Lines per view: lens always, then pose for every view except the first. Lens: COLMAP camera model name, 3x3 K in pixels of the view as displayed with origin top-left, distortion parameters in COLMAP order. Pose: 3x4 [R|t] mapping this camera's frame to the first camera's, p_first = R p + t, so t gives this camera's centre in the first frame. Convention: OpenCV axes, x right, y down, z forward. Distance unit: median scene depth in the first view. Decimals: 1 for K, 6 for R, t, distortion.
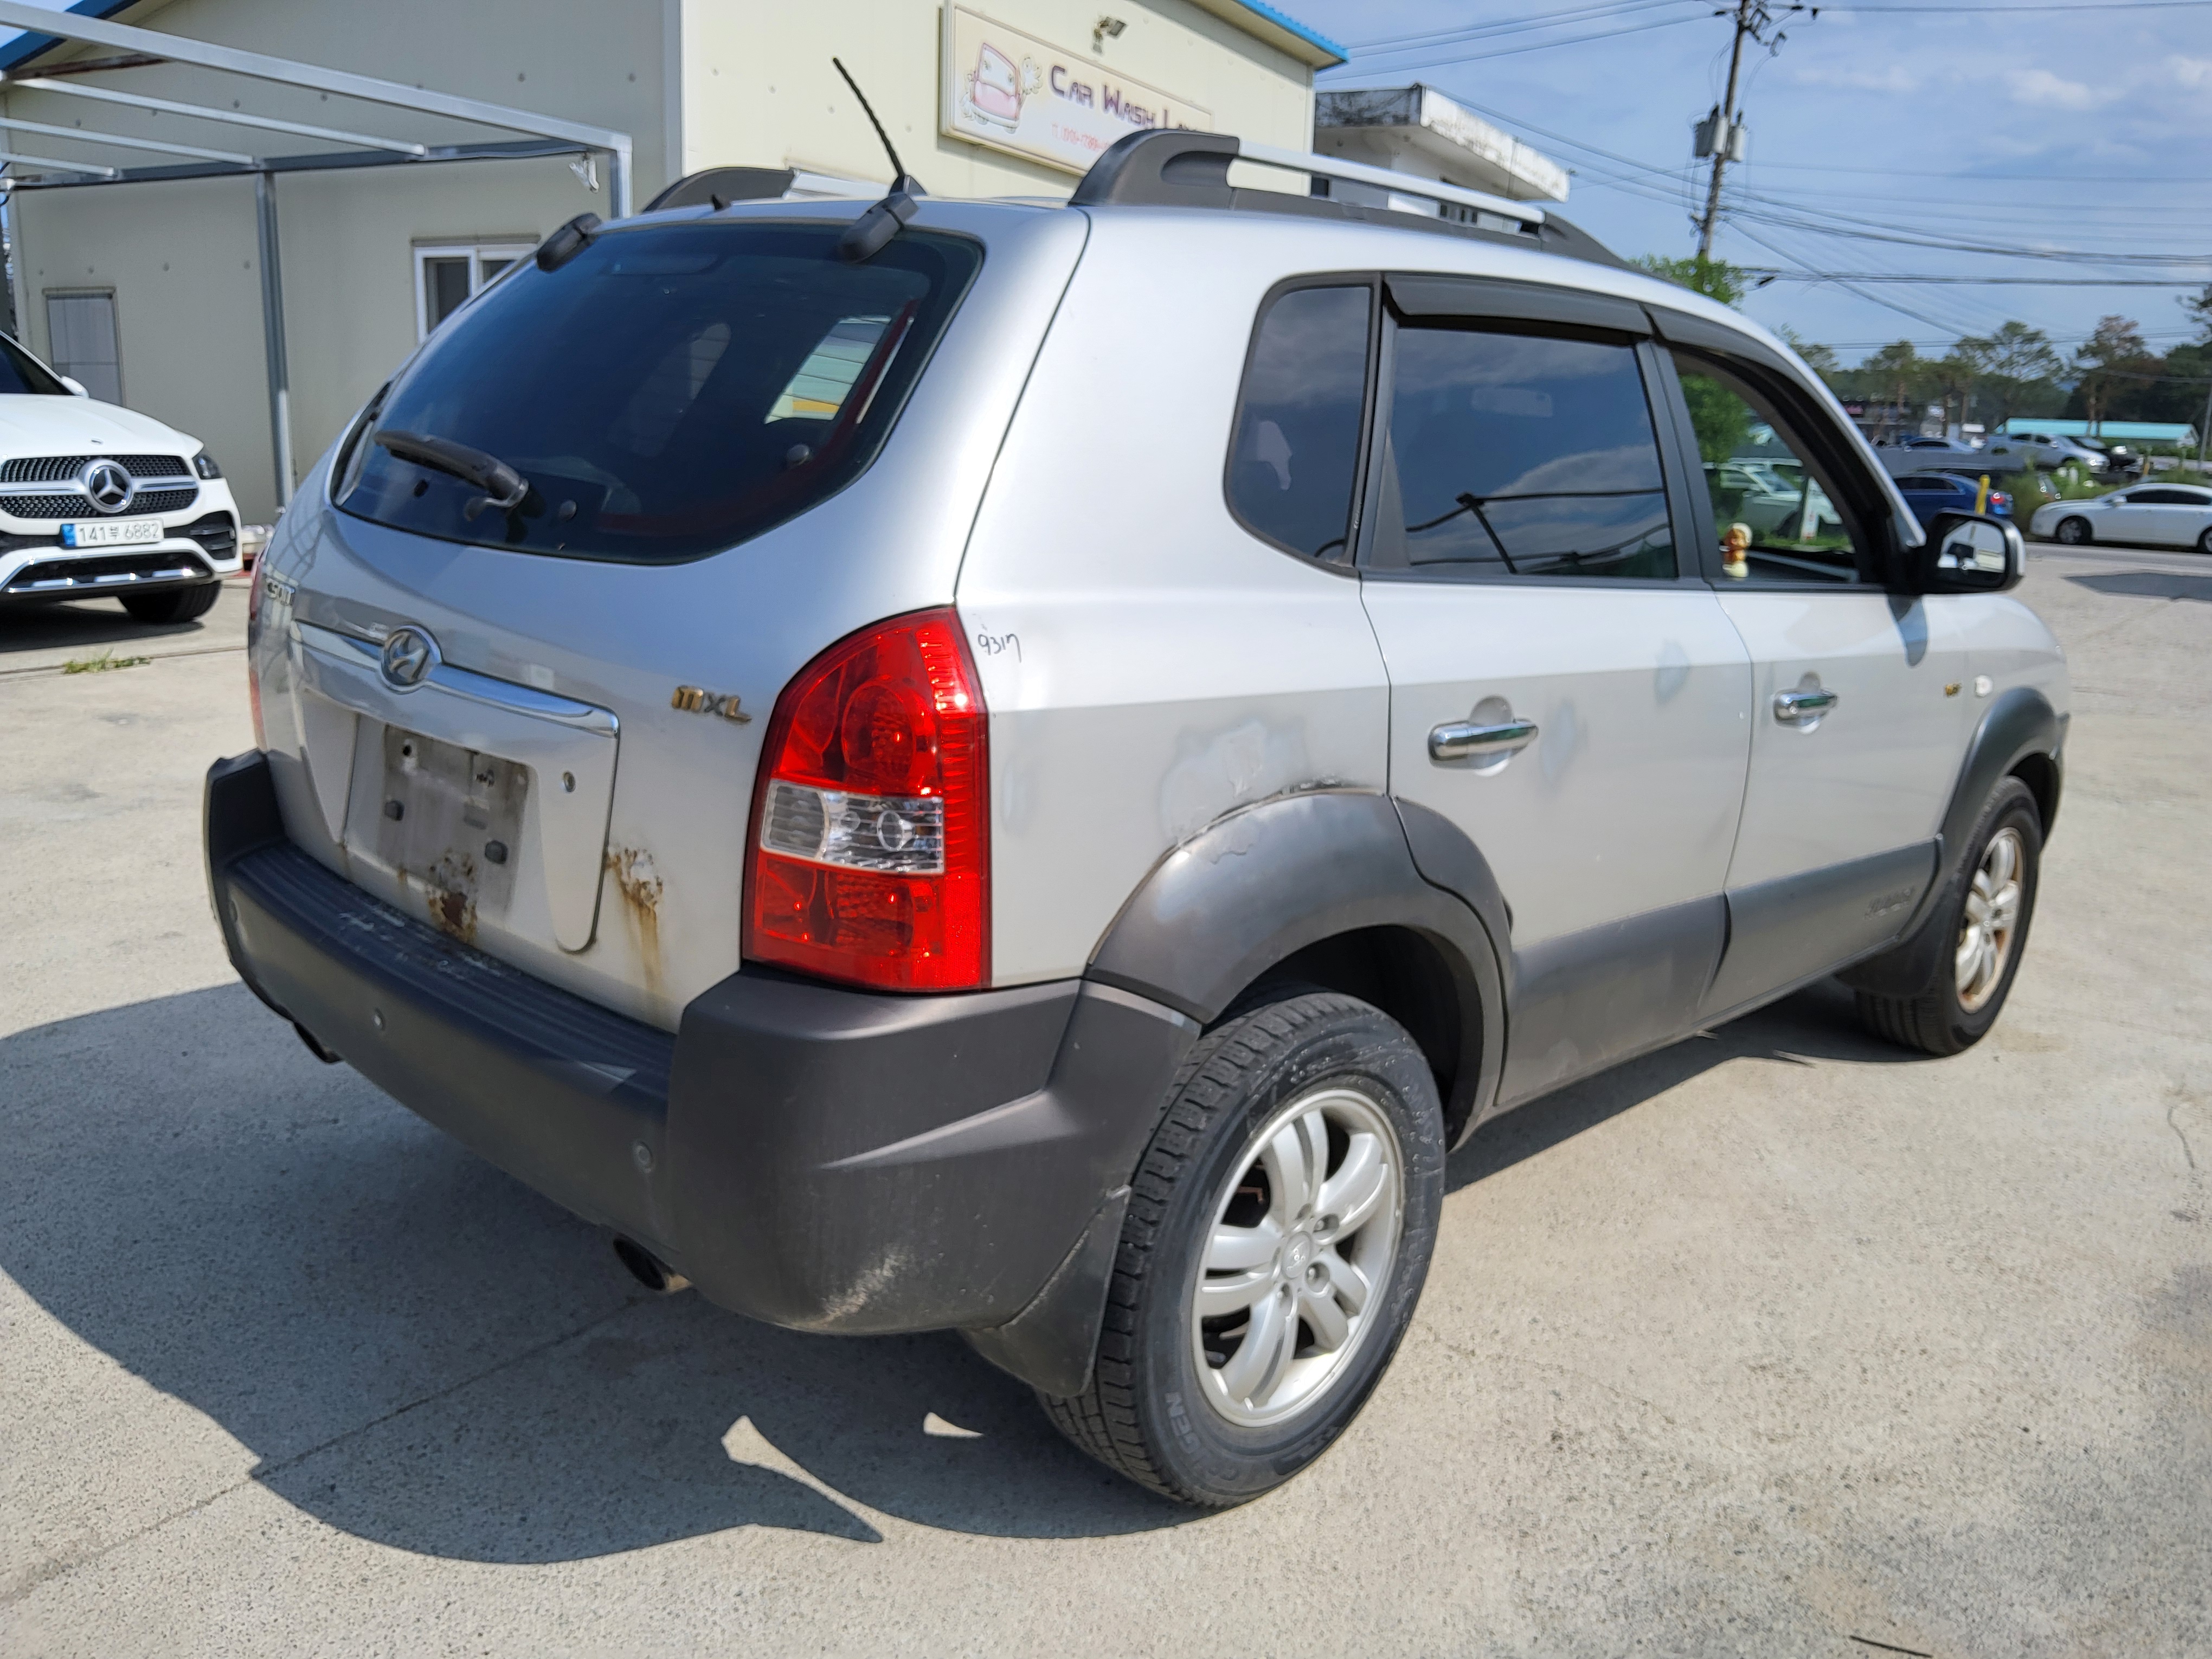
lens RADIAL K [[1709.3, 0, 1106.0], [0, 1709.3, 829.5], [0, 0, 1]] dist [-0.002908, -0.082368]
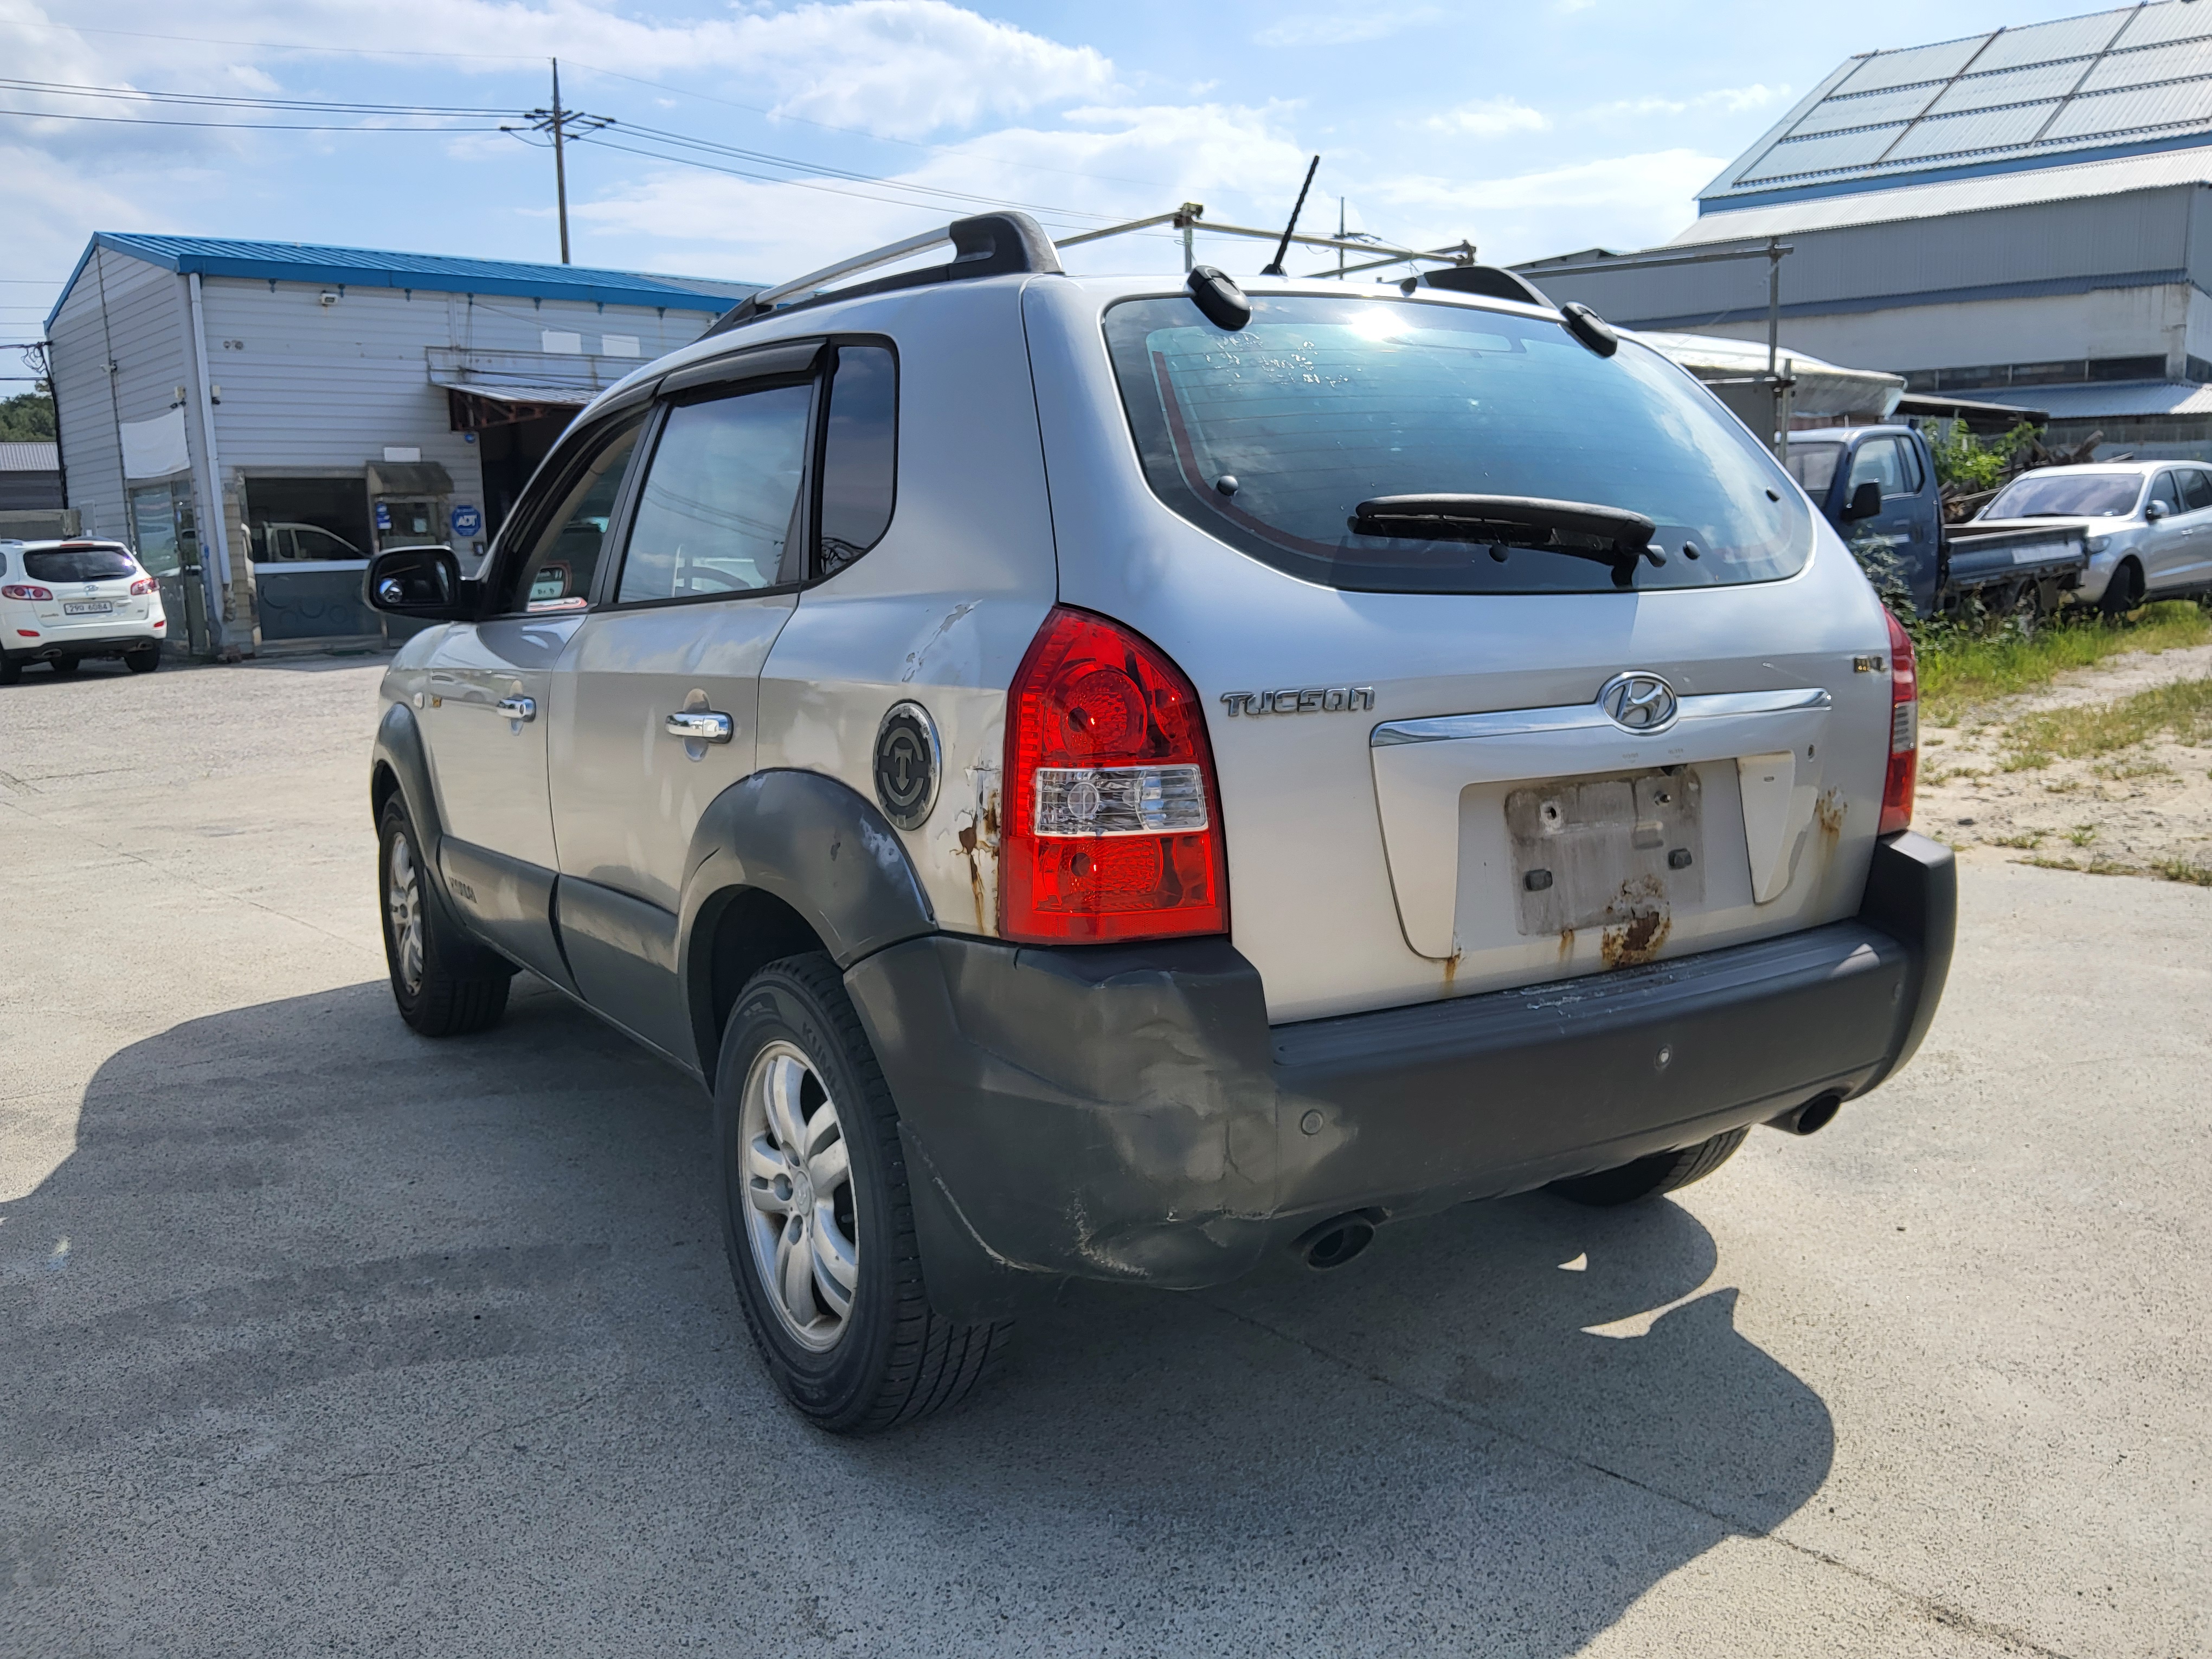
lens RADIAL K [[1709.3, 0, 1106.0], [0, 1709.3, 829.5], [0, 0, 1]] dist [-0.002908, -0.082368]
pose [[0.263500, -0.204715, 0.942687, -1.381774], [0.244642, 0.959457, 0.139974, -0.232532], [-0.933123, 0.193738, 0.302899, 0.927615]]
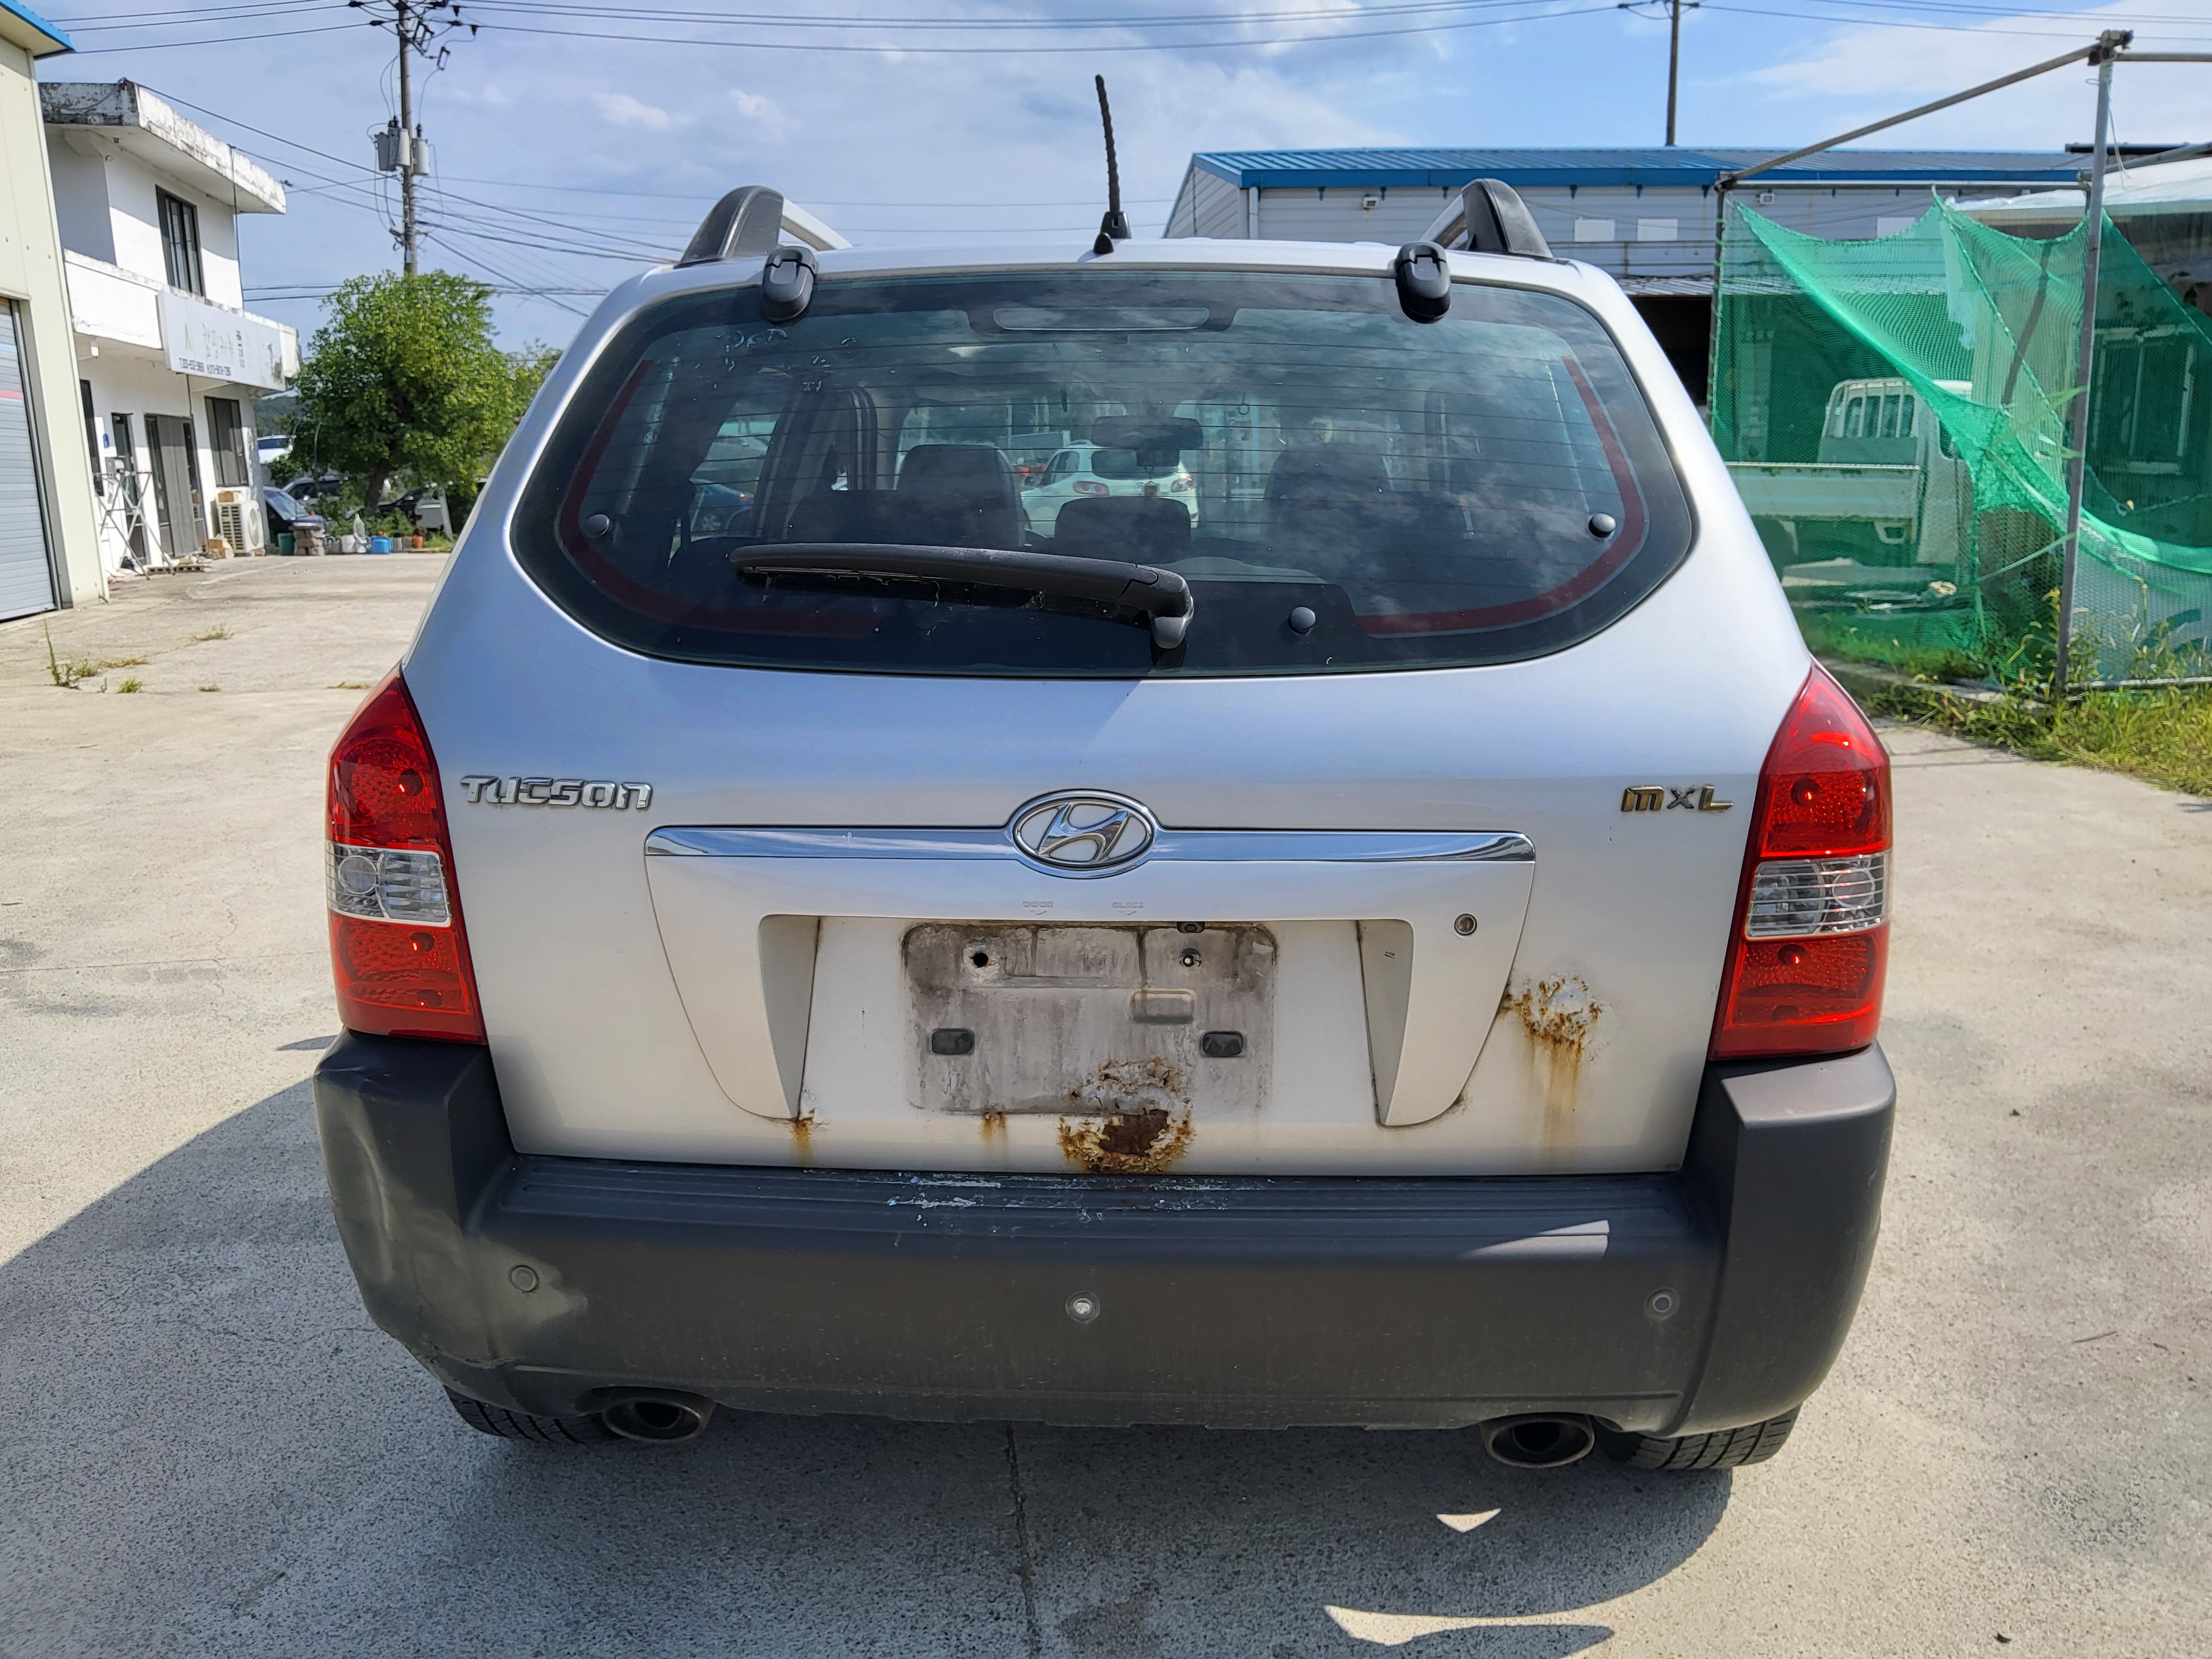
lens RADIAL K [[1660.2, 0, 1041.1], [0, 1660.2, 833.1], [0, 0, 1]] dist [0.046129, -0.075606]
pose [[0.768974, -0.196138, 0.608447, -0.811773], [0.196249, 0.978241, 0.067318, -0.141975], [-0.608411, 0.067642, 0.790734, 0.390397]]
